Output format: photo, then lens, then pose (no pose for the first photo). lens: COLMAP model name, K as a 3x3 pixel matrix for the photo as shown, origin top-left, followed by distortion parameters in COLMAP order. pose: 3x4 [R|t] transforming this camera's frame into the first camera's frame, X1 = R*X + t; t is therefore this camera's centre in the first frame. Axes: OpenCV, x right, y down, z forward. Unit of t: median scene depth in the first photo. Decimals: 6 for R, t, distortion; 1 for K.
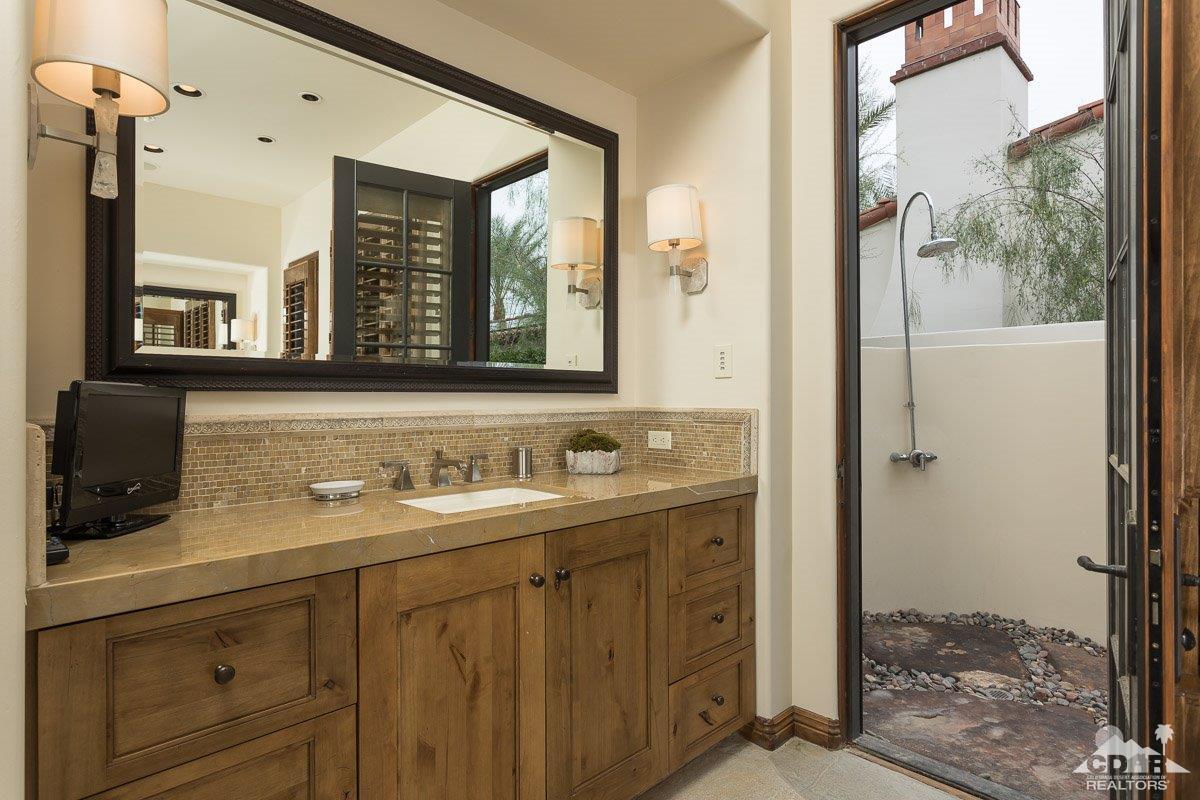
lens RADIAL K [[635.9, 0, 600.0], [0, 635.9, 400.0], [0, 0, 1]] dist [0.003088, 0.000742]
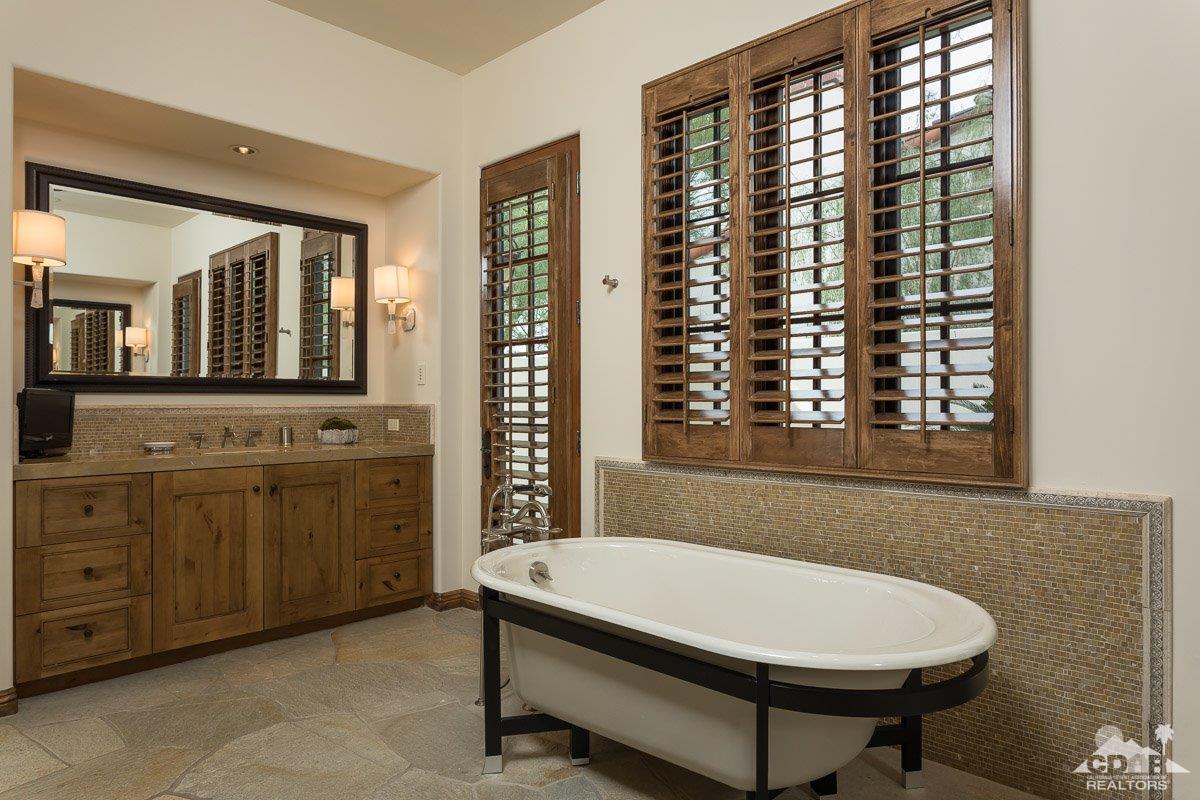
lens RADIAL K [[742.5, 0, 600.0], [0, 742.5, 400.0], [0, 0, 1]] dist [-0.002649, 0.016506]
pose [[0.999742, 0.001223, 0.022681, 0.862679], [-0.001181, 0.999998, -0.001888, 0.009339], [-0.022683, 0.001861, 0.999741, -1.256314]]
